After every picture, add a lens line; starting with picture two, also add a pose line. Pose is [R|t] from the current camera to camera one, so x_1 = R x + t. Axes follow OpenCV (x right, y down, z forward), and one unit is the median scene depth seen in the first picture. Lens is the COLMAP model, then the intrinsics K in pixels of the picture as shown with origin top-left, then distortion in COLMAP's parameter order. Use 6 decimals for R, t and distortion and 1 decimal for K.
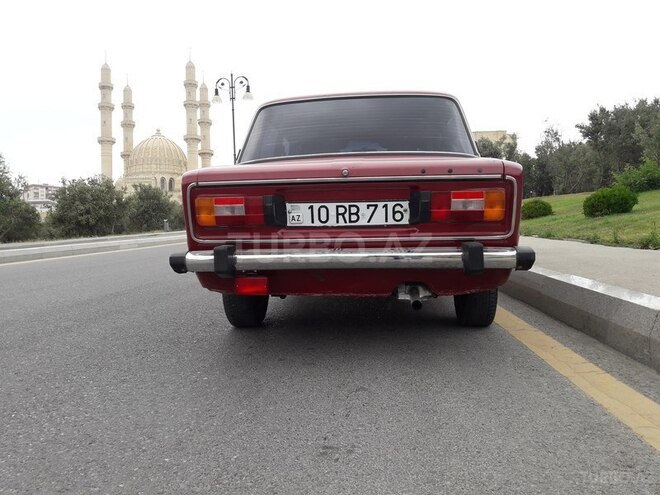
lens RADIAL K [[539.7, 0, 330.0], [0, 539.7, 247.5], [0, 0, 1]] dist [0.070720, -0.113938]
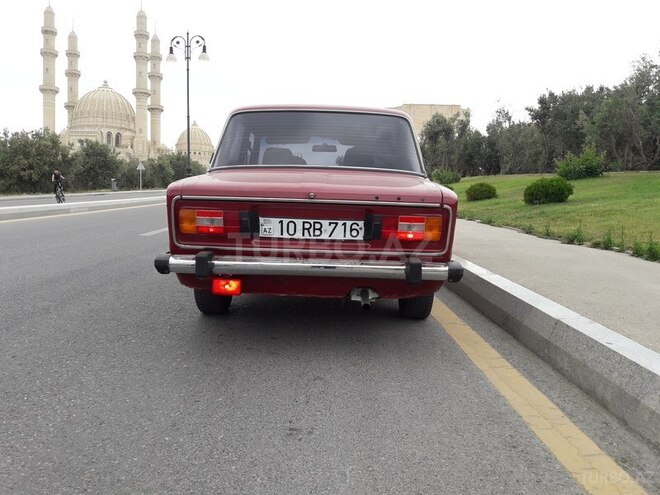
lens RADIAL K [[539.7, 0, 330.0], [0, 539.7, 247.5], [0, 0, 1]] dist [0.070720, -0.113938]
pose [[0.995001, 0.039762, 0.091609, -0.031358], [-0.045388, 0.997156, 0.060172, -0.086644], [-0.088956, -0.064029, 0.993975, -0.157006]]
